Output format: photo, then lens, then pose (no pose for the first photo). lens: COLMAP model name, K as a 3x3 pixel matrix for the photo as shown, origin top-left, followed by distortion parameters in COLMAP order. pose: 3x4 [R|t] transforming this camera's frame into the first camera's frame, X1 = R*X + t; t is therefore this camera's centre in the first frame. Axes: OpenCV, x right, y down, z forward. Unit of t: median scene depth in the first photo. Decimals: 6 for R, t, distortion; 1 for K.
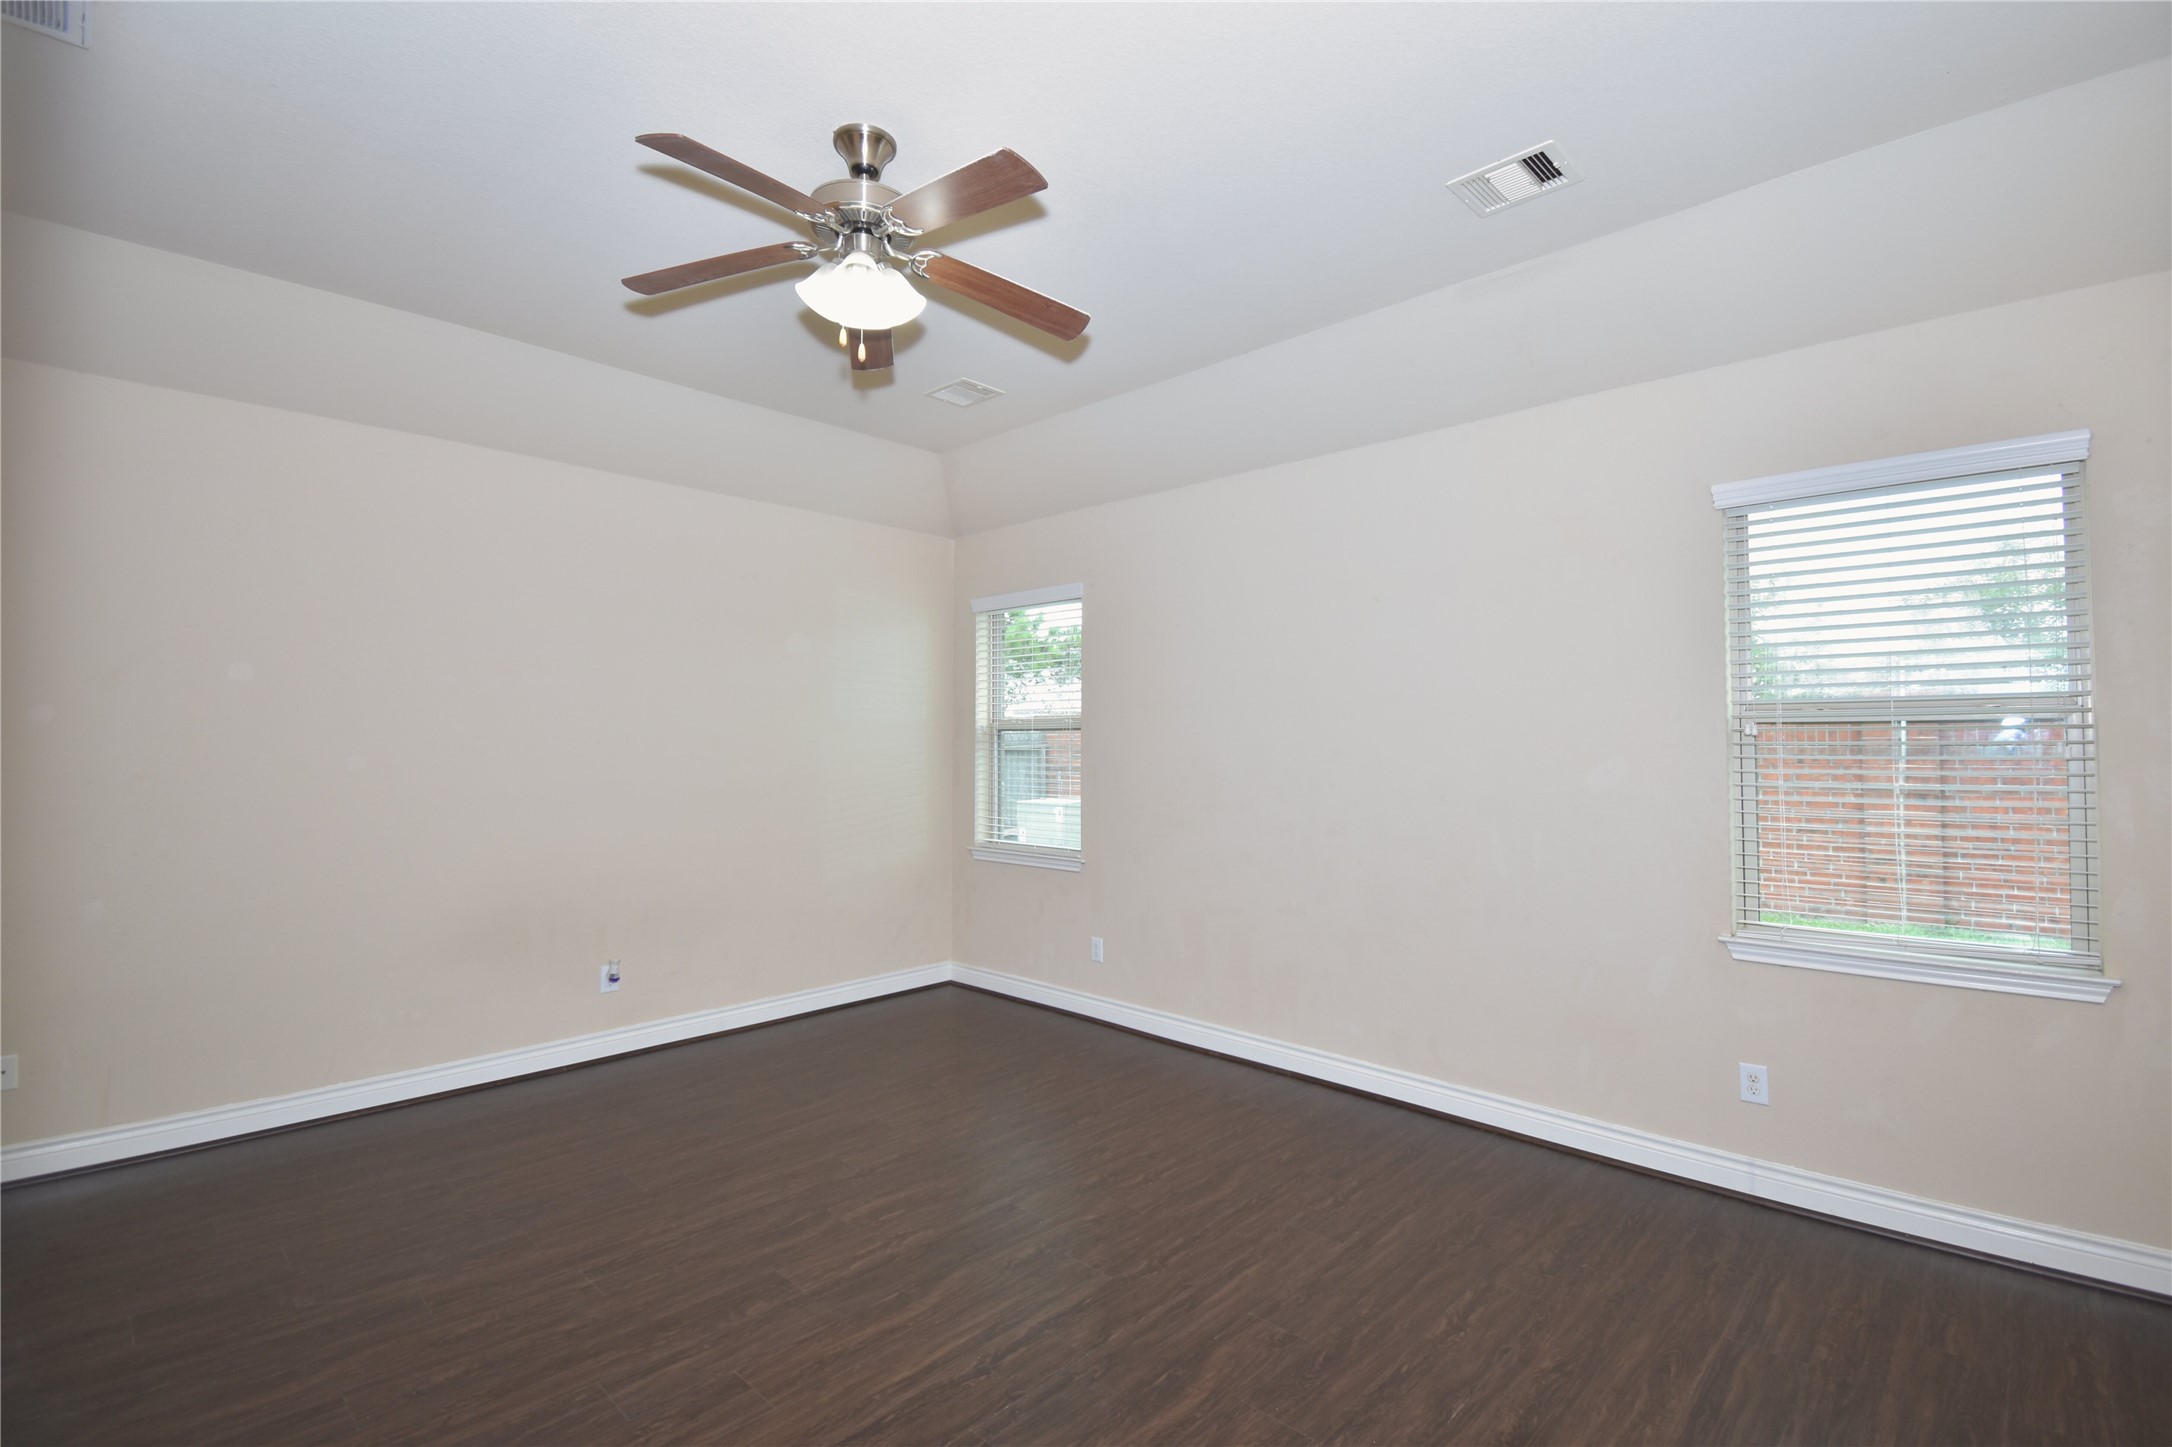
lens RADIAL K [[968.5, 0, 1072.1], [0, 968.5, 691.8], [0, 0, 1]] dist [0.029363, -0.033265]
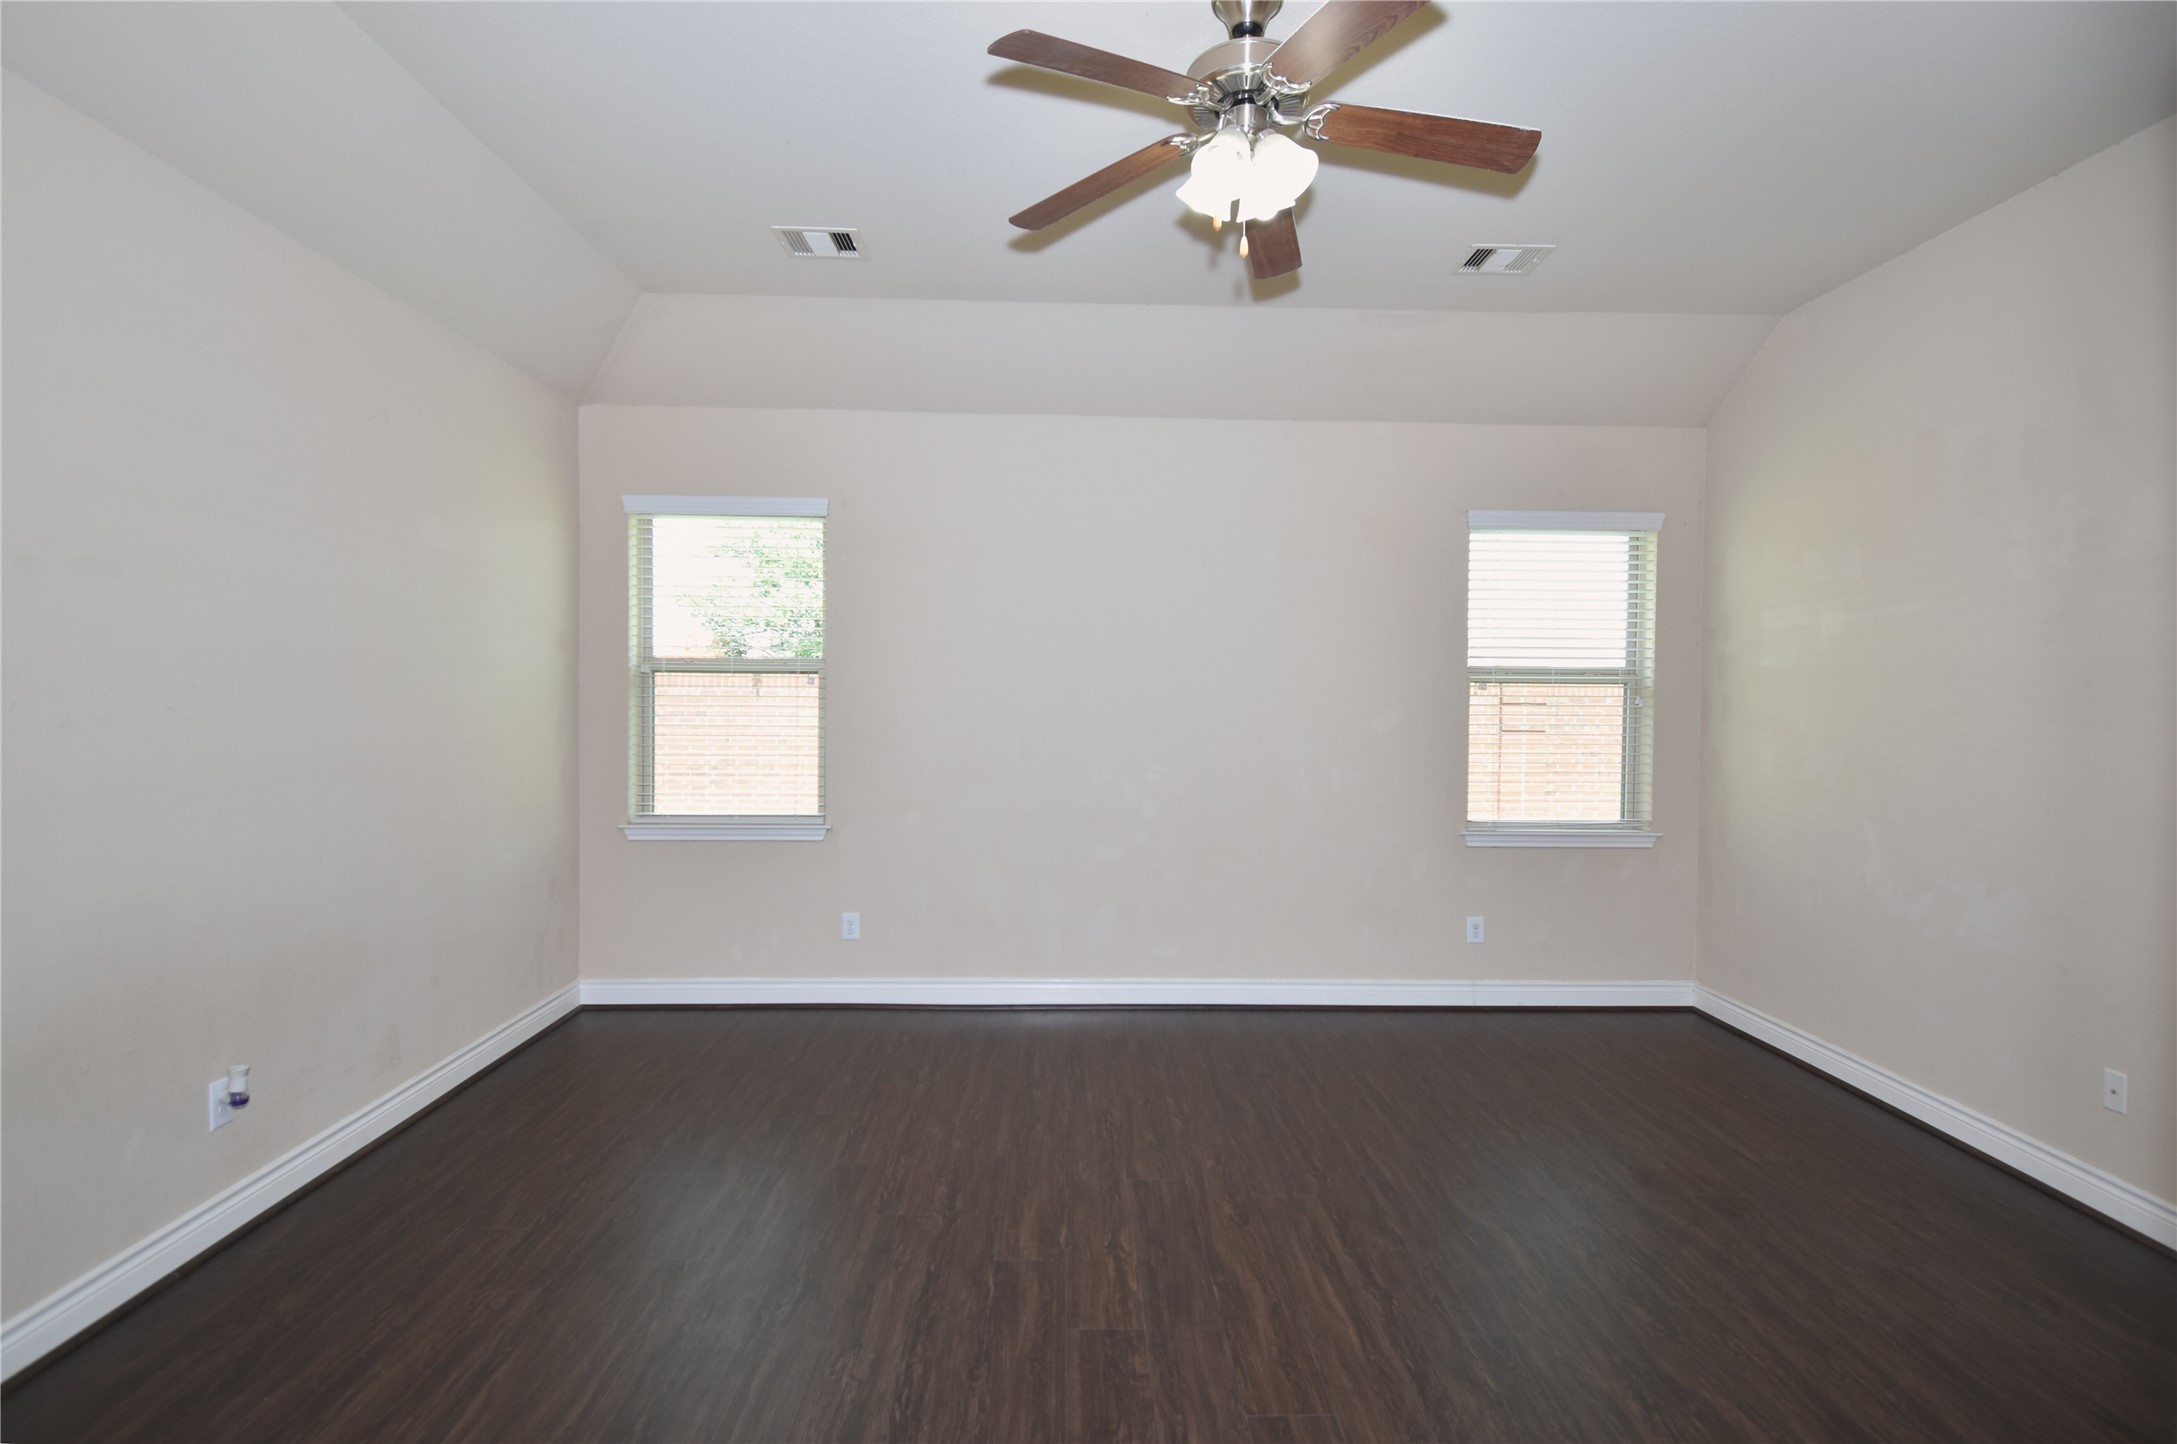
lens RADIAL K [[1023.4, 0, 1085.7], [0, 1023.4, 694.6], [0, 0, 1]] dist [-0.003502, -0.000488]
pose [[0.705822, 0.005037, 0.708371, -0.878712], [-0.045008, 0.998273, 0.037748, 0.025501], [-0.706958, -0.058525, 0.704830, 0.403467]]
